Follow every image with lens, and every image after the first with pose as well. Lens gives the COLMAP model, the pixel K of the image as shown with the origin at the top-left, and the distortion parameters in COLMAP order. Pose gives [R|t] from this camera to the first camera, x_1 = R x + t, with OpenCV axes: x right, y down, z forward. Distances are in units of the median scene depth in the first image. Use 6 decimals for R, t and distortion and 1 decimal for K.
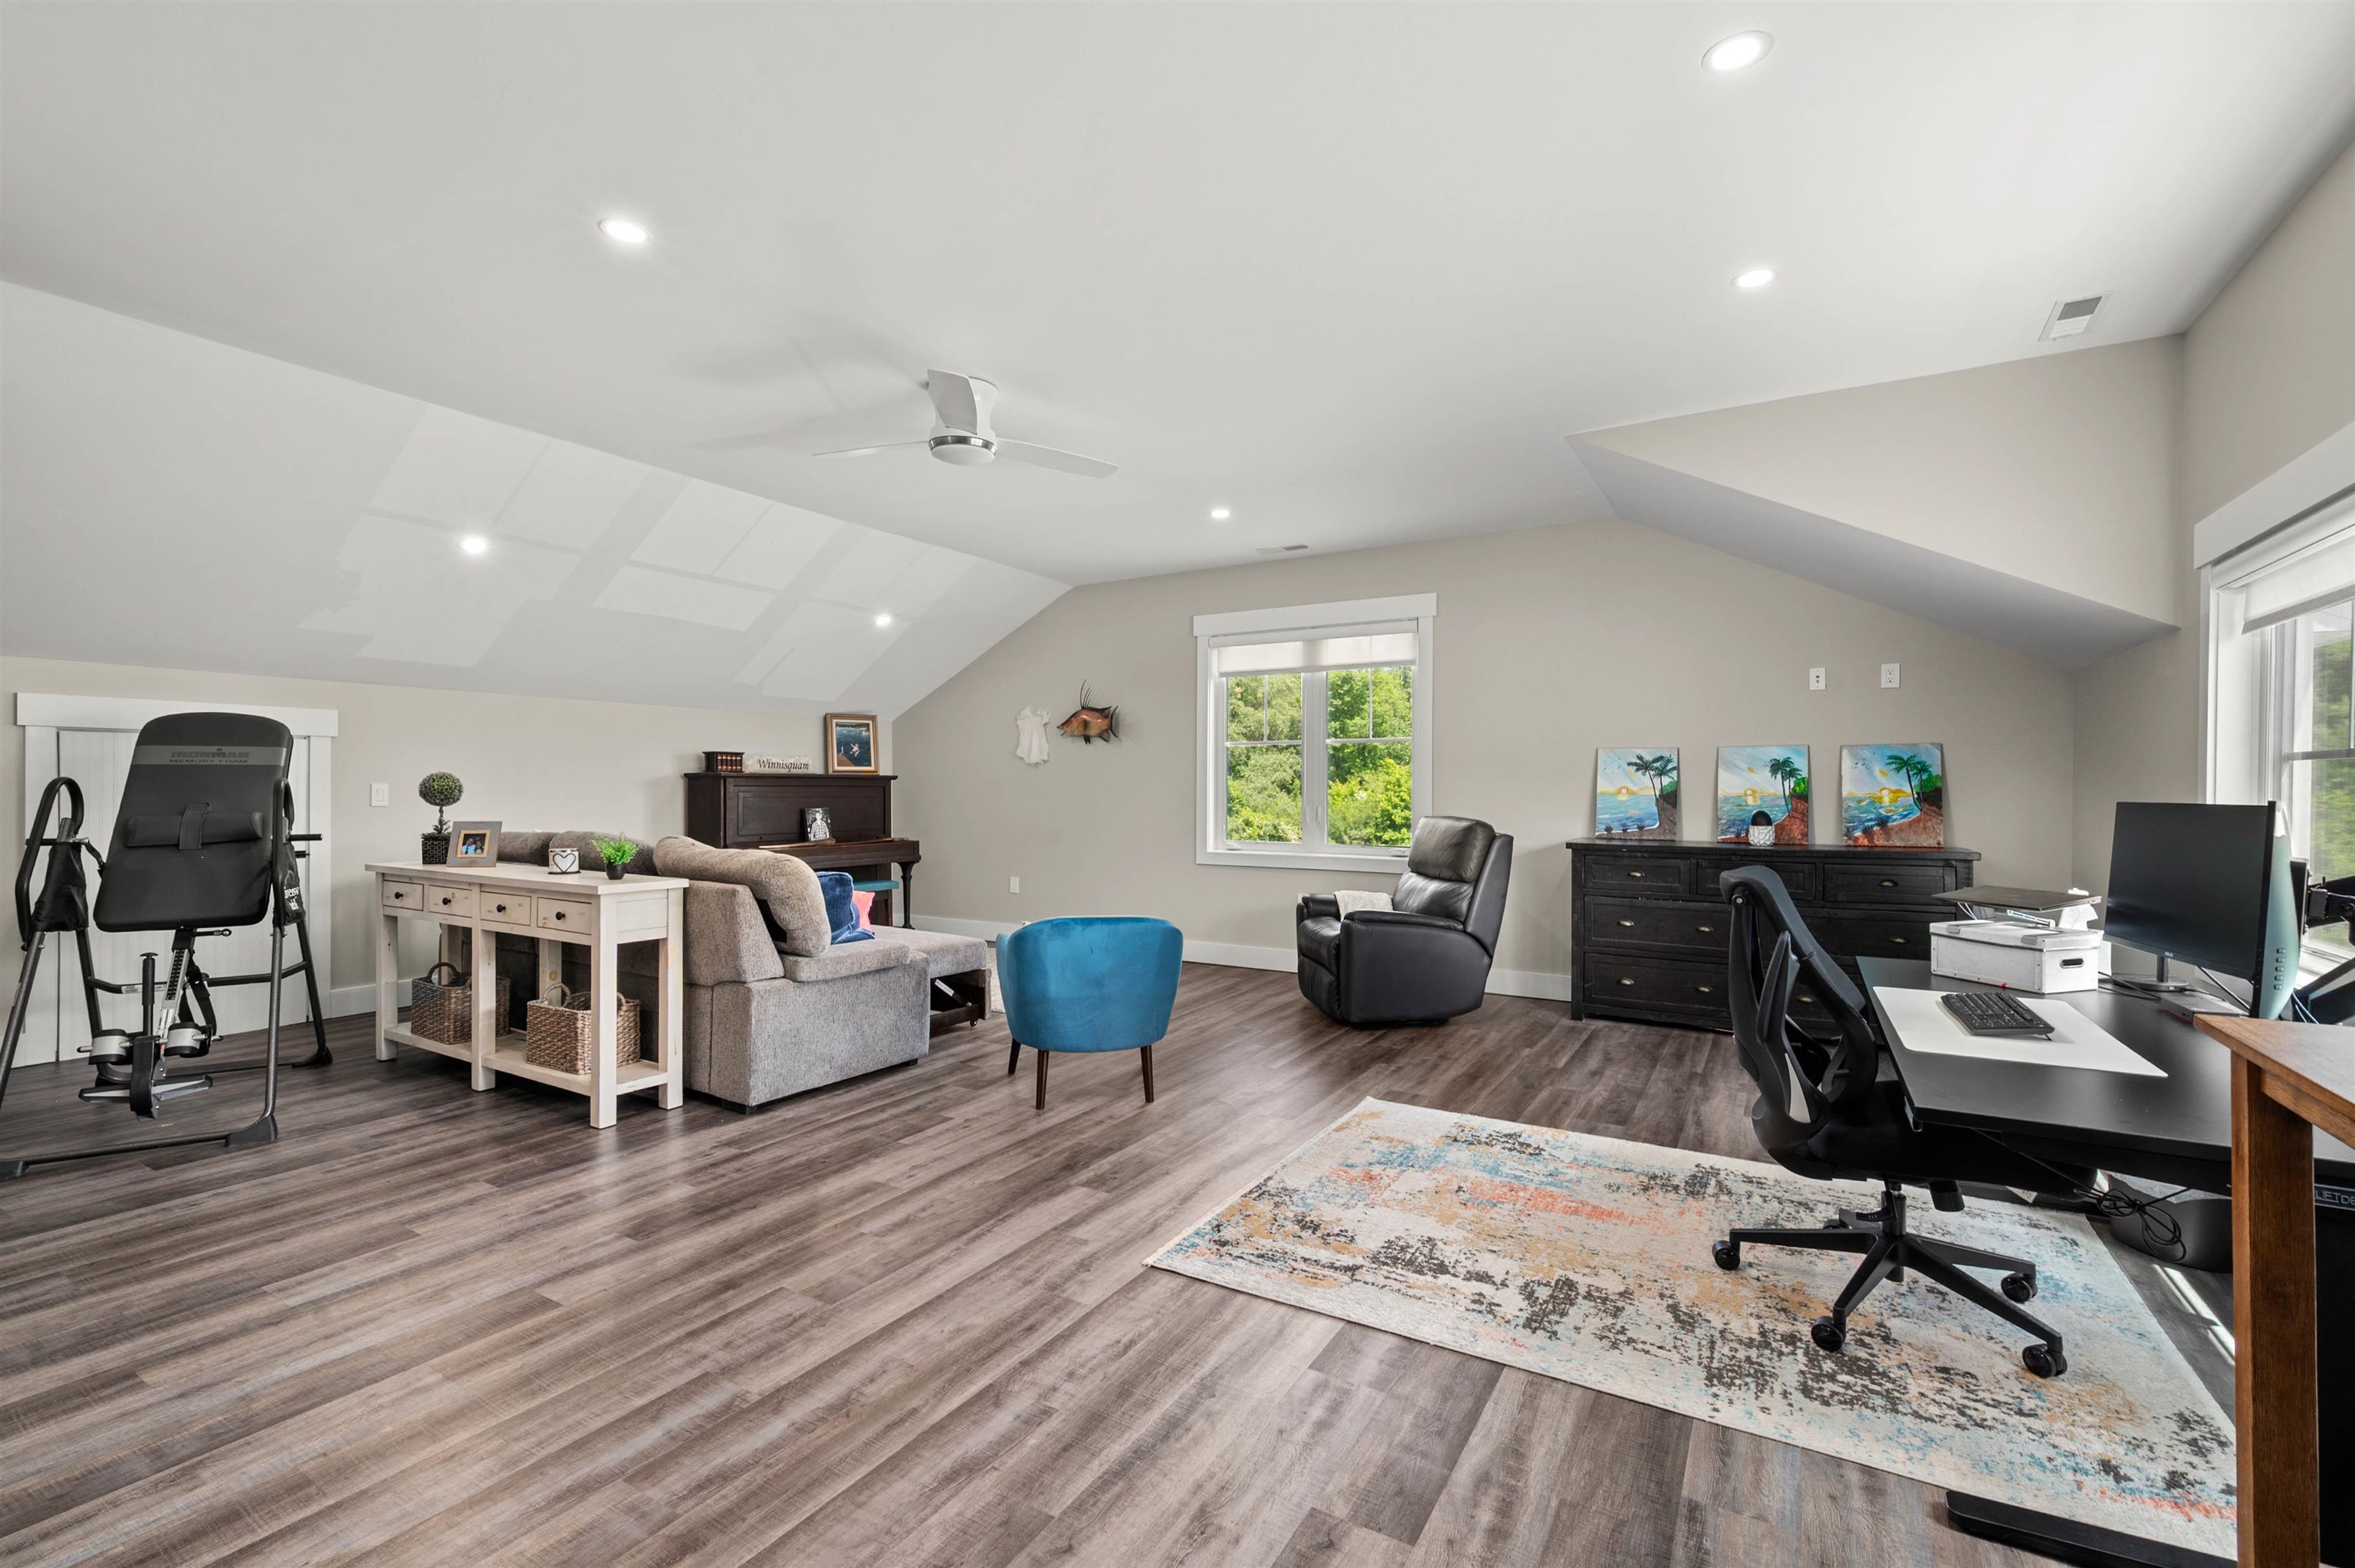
lens RADIAL K [[1012.7, 0, 1177.5], [0, 1012.7, 784.0], [0, 0, 1]] dist [0.002747, 0.000523]
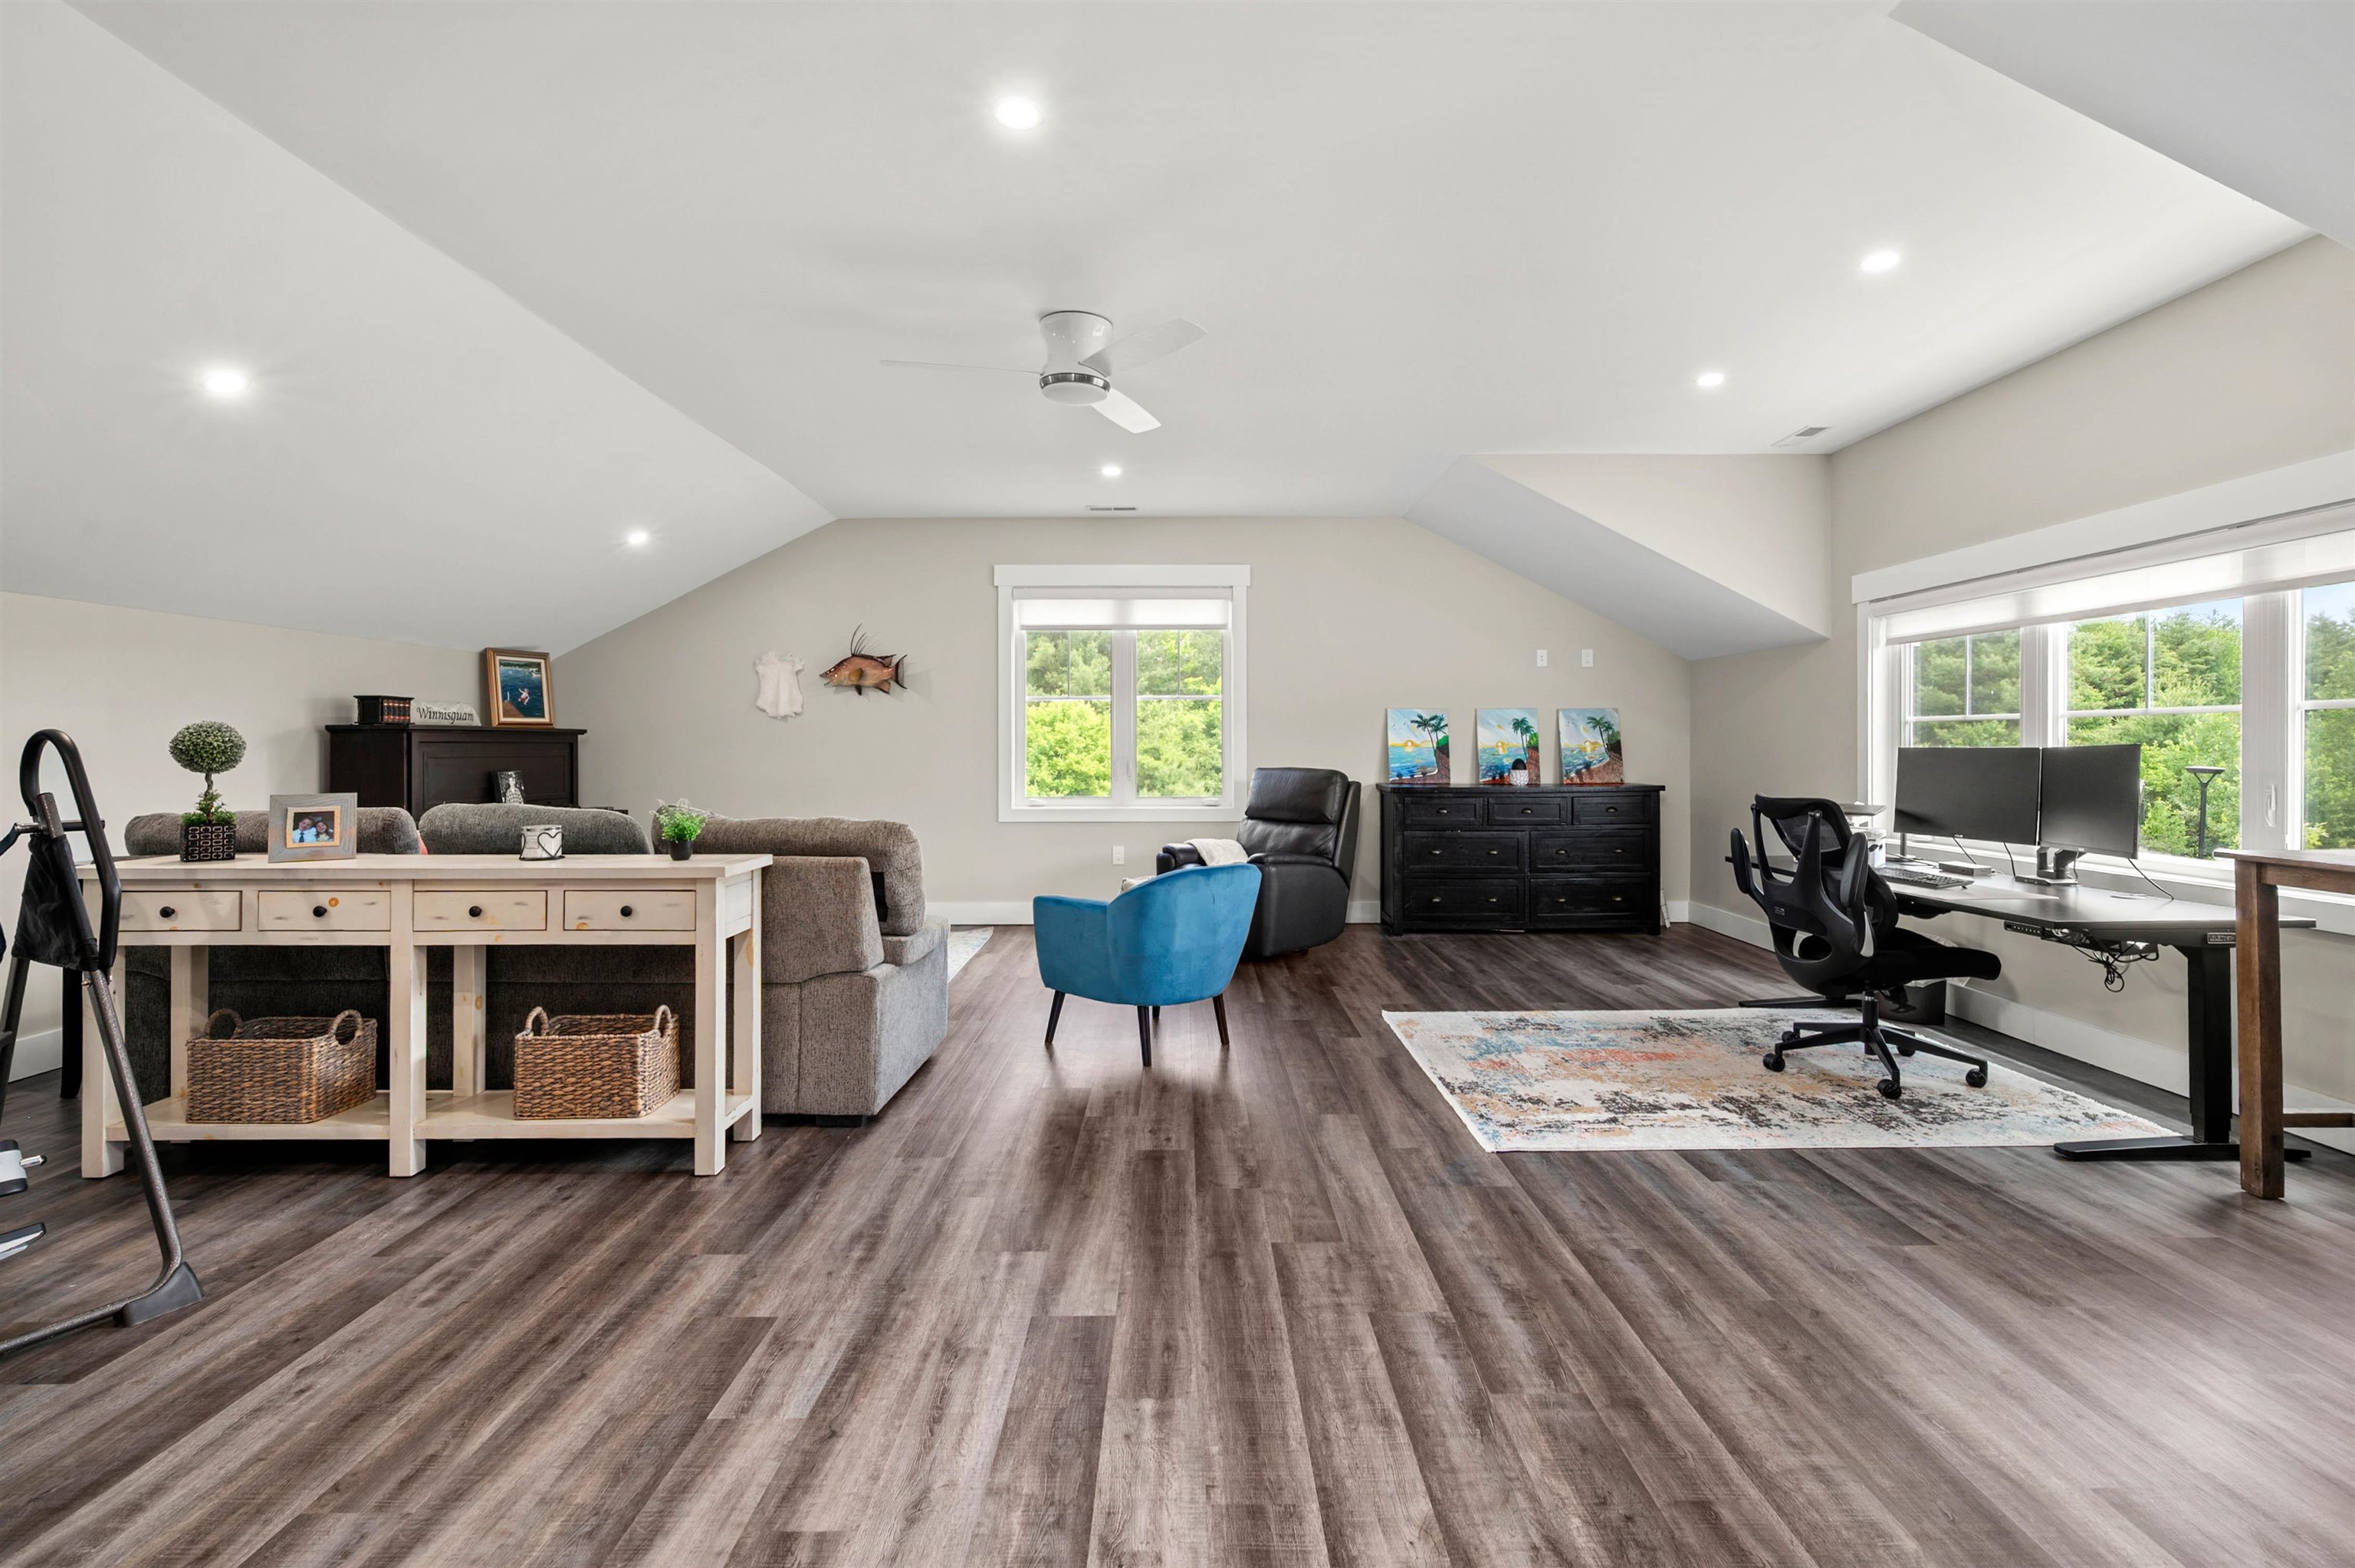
lens RADIAL K [[1045.9, 0, 1180.3], [0, 1045.9, 733.6], [0, 0, 1]] dist [0.003027, 0.000320]
pose [[0.855151, 0.001002, 0.518379, -0.640100], [0.002275, 0.999981, -0.005686, 0.001557], [-0.518375, 0.006042, 0.855132, 0.106320]]
